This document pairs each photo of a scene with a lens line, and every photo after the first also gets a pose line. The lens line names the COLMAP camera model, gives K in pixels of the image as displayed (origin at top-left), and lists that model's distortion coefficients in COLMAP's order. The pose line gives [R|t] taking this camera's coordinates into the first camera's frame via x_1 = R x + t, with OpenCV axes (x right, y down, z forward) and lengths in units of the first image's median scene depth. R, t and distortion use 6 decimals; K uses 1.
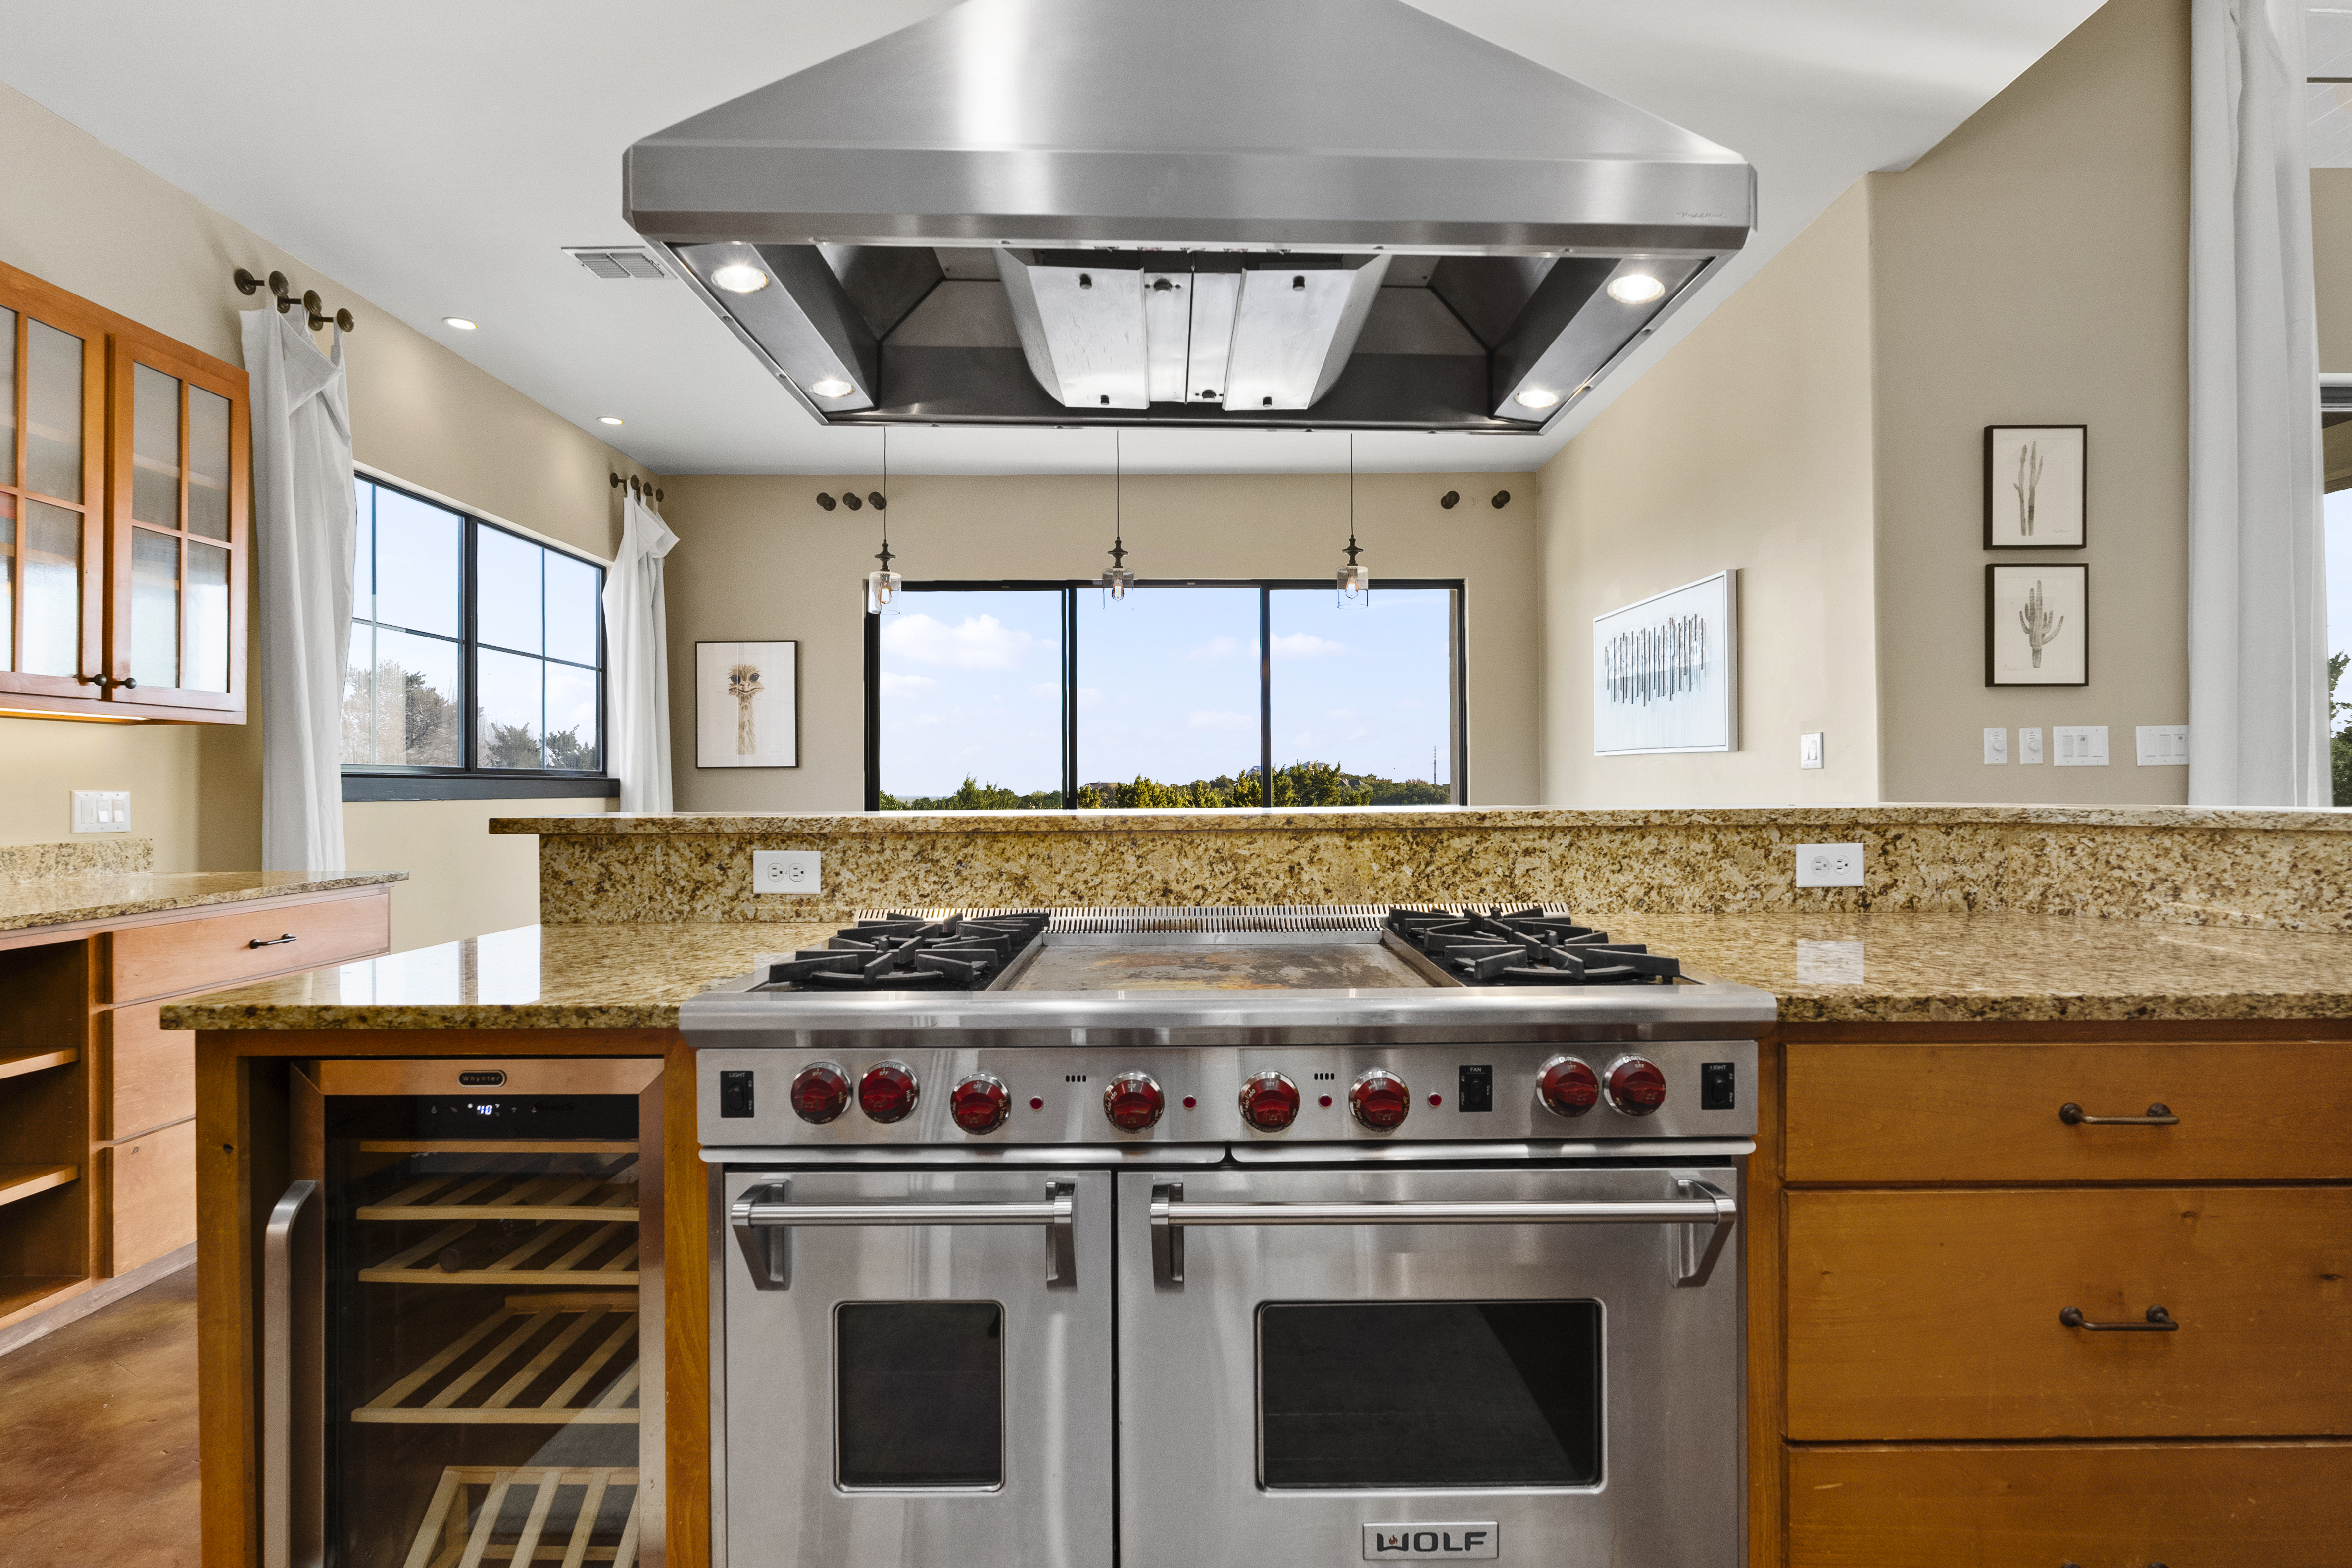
lens RADIAL K [[1128.6, 0, 1176.0], [0, 1128.6, 784.0], [0, 0, 1]] dist [-0.002751, -0.000393]
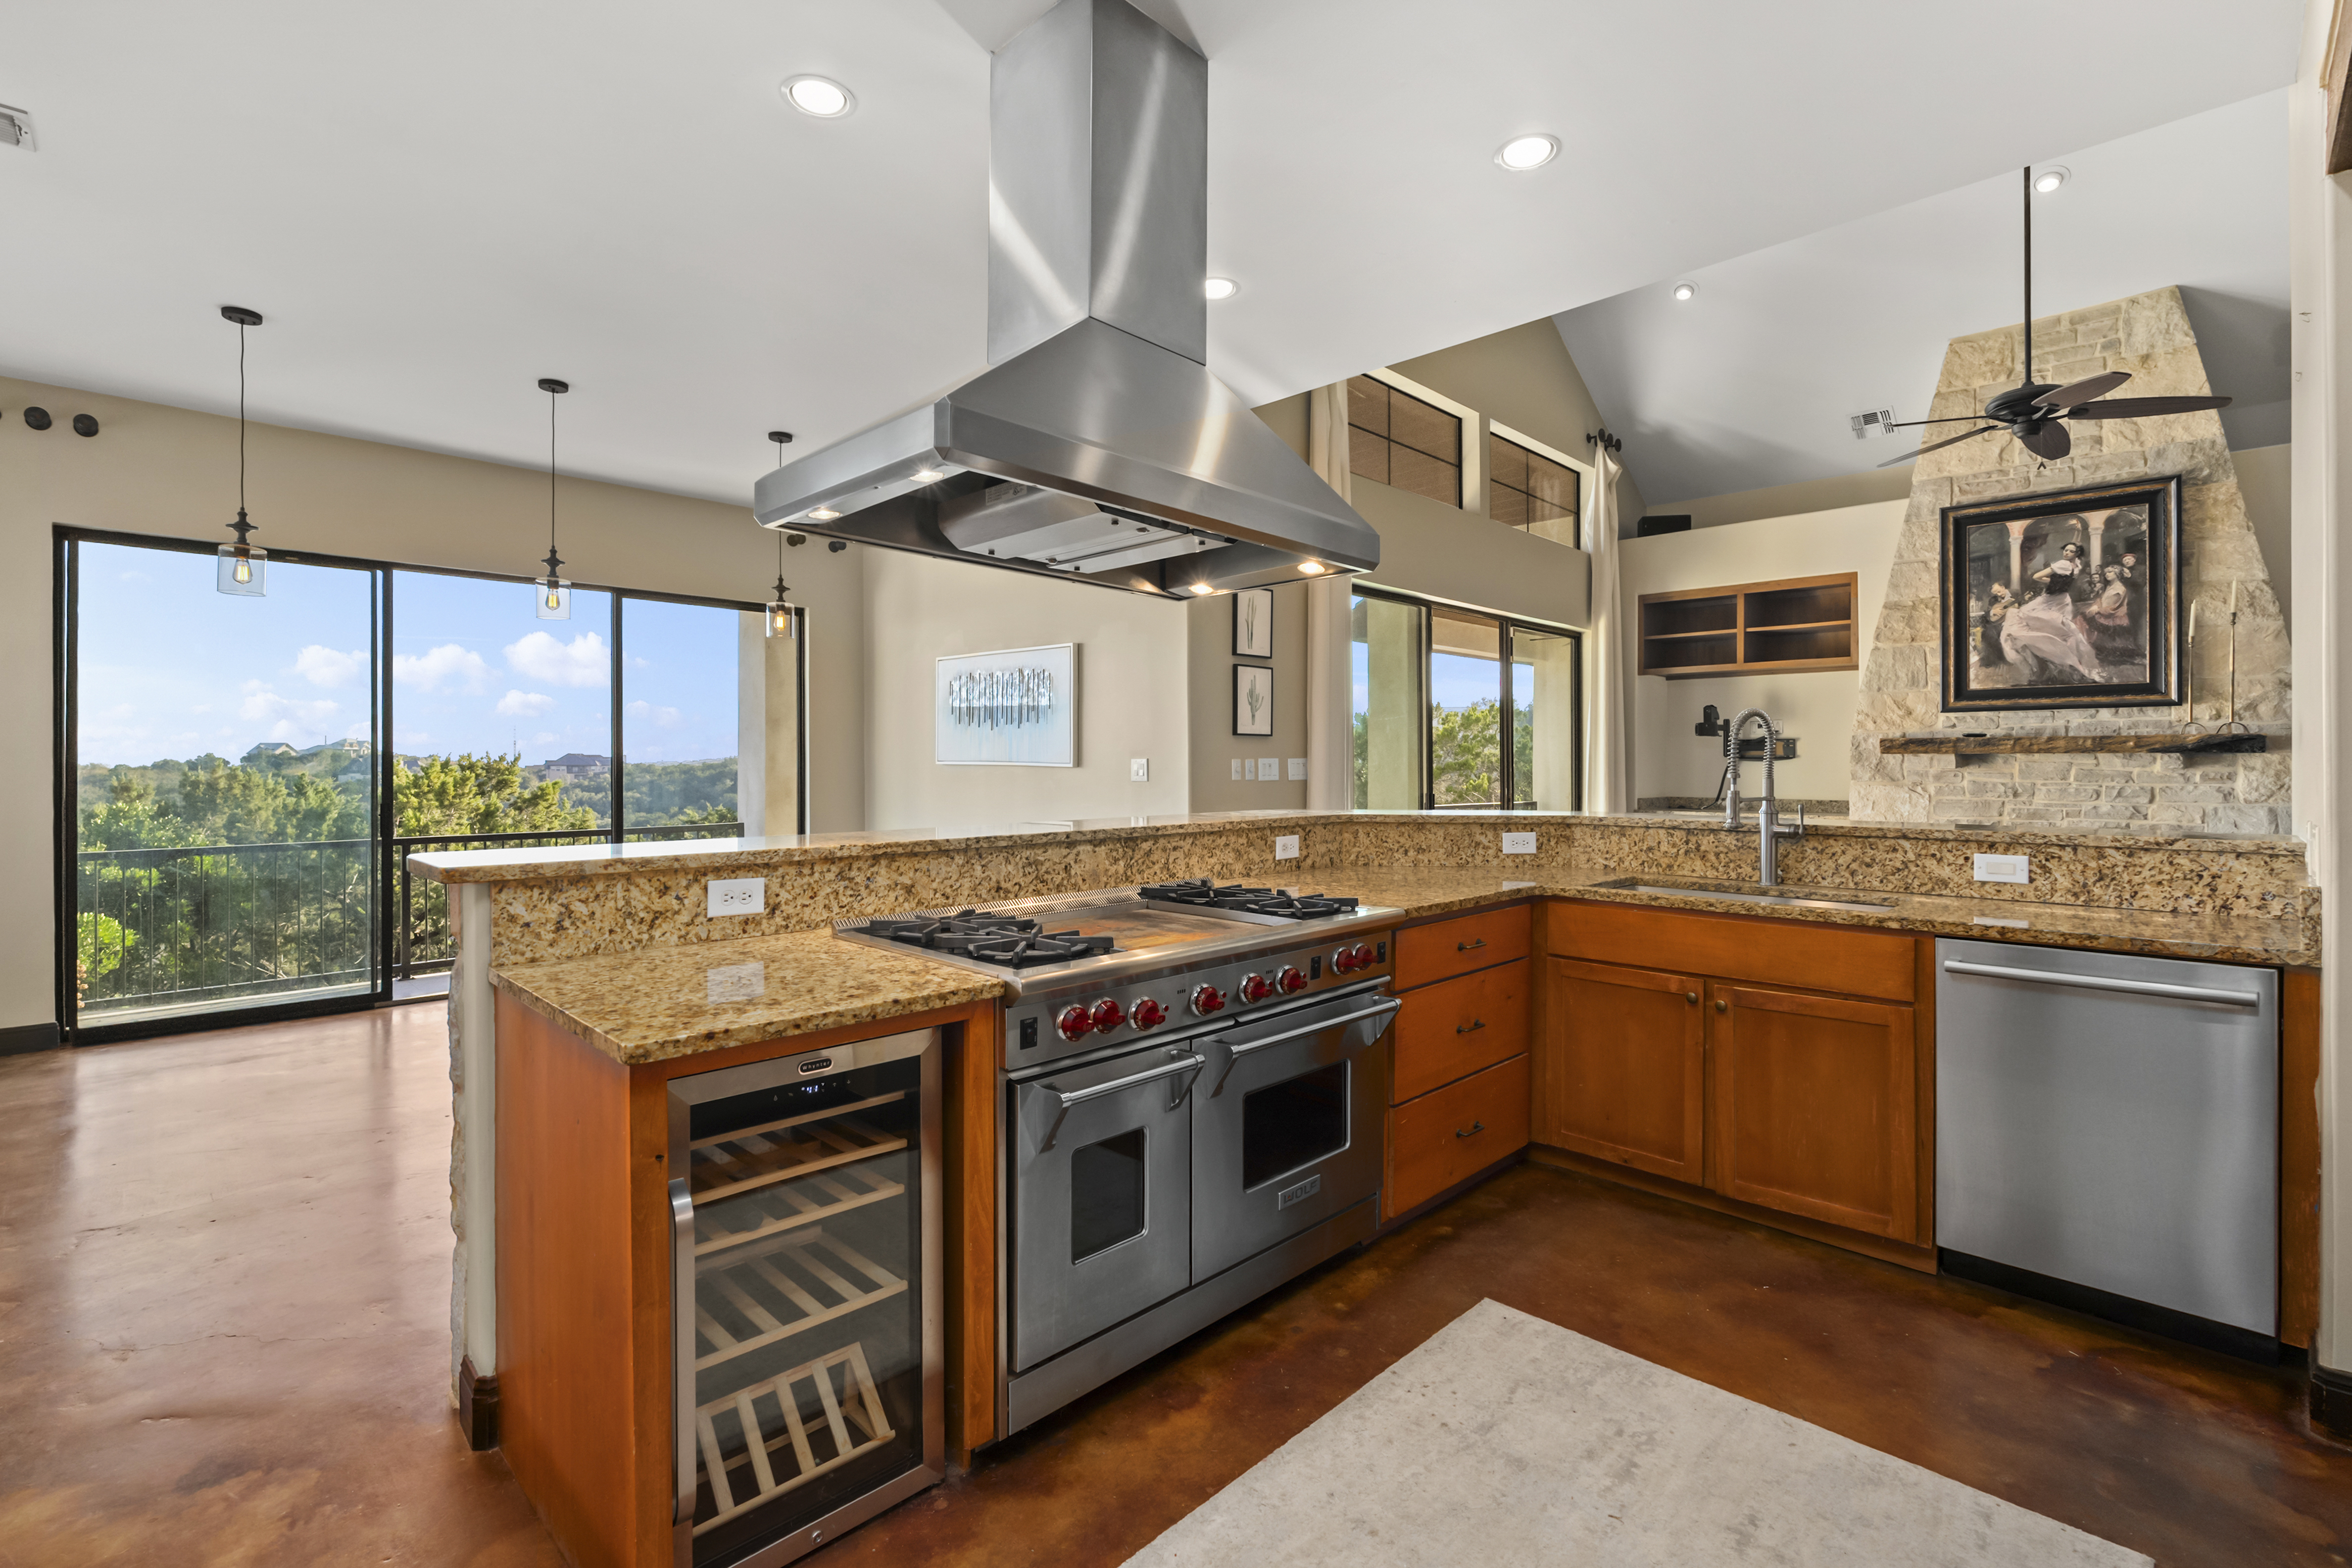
lens RADIAL K [[1038.2, 0, 1178.3], [0, 1038.2, 766.2], [0, 0, 1]] dist [-0.007980, 0.000245]
pose [[0.709623, 0.004336, 0.704569, -0.786830], [-0.003602, 0.999990, -0.002526, -0.059787], [-0.704573, -0.000746, 0.709631, -0.111250]]
